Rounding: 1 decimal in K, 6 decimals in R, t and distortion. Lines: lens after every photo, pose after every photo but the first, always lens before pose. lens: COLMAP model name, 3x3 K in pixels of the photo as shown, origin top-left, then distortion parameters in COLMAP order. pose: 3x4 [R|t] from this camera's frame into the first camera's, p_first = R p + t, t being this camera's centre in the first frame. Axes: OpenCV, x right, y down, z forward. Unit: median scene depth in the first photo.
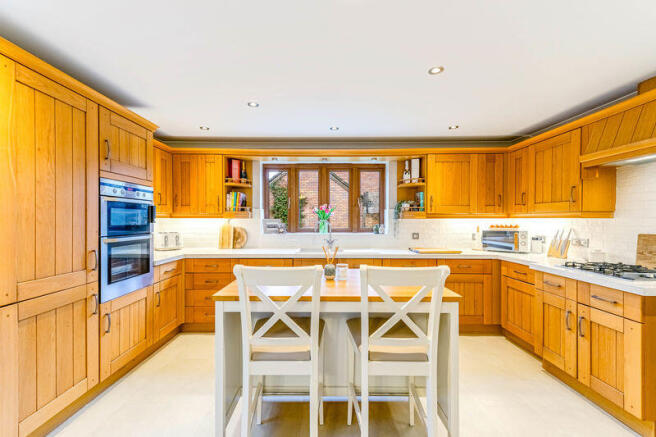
lens RADIAL K [[265.2, 0, 327.0], [0, 265.2, 221.3], [0, 0, 1]] dist [0.014169, 0.000033]
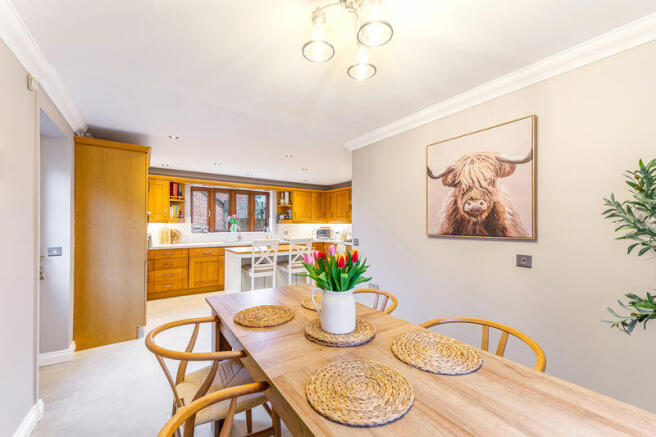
lens RADIAL K [[265.2, 0, 328.5], [0, 265.2, 221.5], [0, 0, 1]] dist [0.014169, 0.000033]
pose [[0.825491, 0.006178, 0.564382, -0.485567], [-0.002996, 0.999974, -0.006565, -0.013098], [-0.564408, 0.003728, 0.825488, -0.725805]]
